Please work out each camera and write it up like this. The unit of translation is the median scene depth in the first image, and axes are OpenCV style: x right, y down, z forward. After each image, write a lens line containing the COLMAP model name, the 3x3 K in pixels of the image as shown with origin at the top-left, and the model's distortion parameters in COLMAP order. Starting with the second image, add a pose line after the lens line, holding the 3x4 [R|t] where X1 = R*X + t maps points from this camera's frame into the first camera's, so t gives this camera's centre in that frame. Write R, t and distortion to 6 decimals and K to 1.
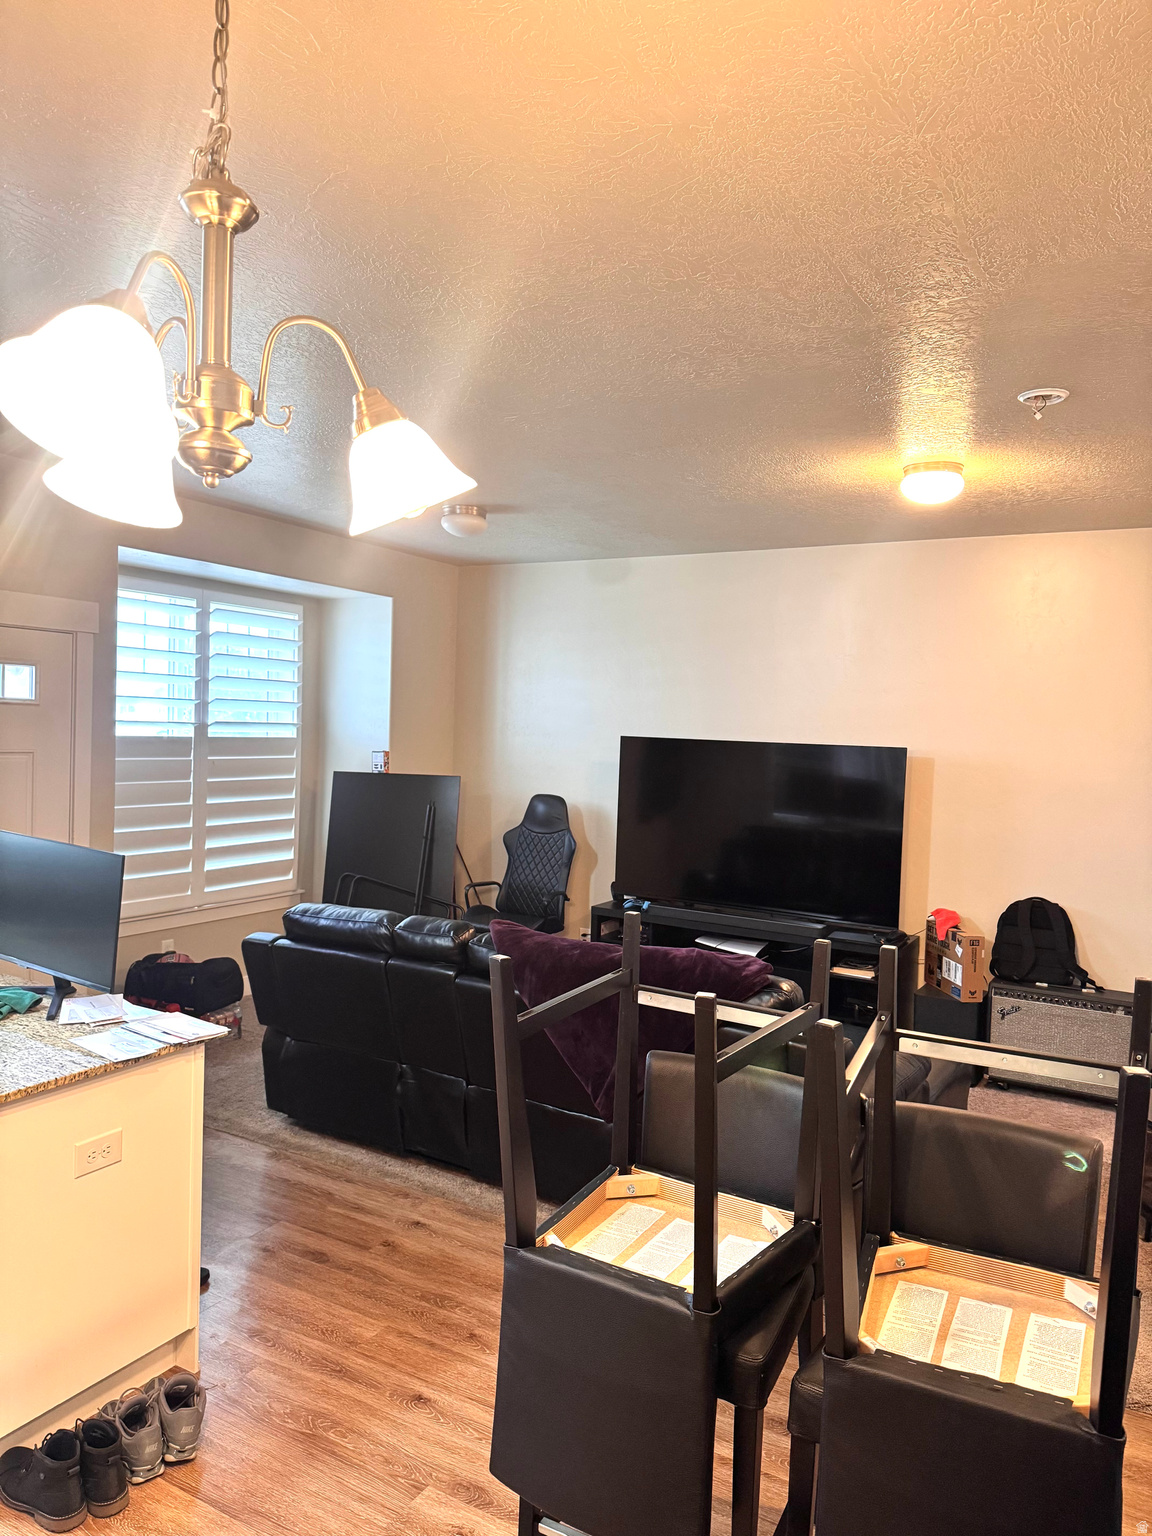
lens RADIAL K [[1084.2, 0, 583.8], [0, 1084.2, 758.3], [0, 0, 1]] dist [0.071132, -0.080152]
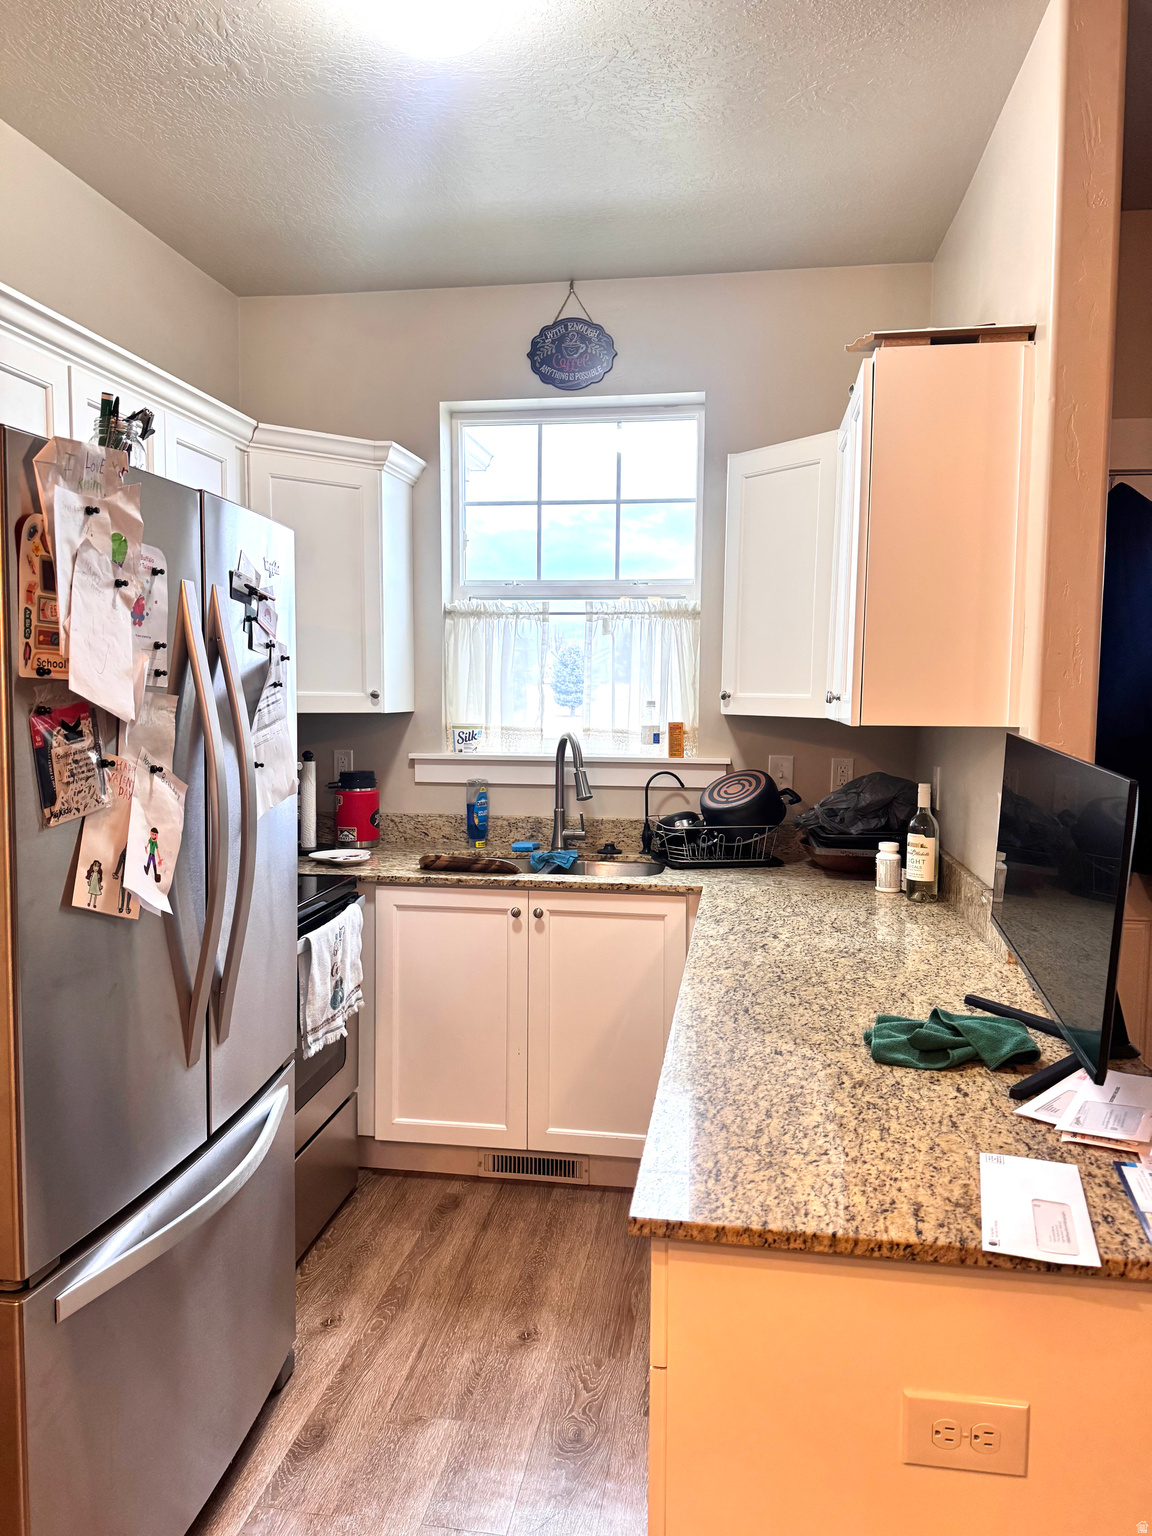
lens RADIAL K [[1084.2, 0, 567.3], [0, 1084.2, 771.7], [0, 0, 1]] dist [0.071132, -0.080152]
pose [[0.346819, 0.043813, -0.936908, -0.089770], [-0.027217, 0.998958, 0.036640, 0.077688], [0.937537, 0.012793, 0.347650, 0.674683]]
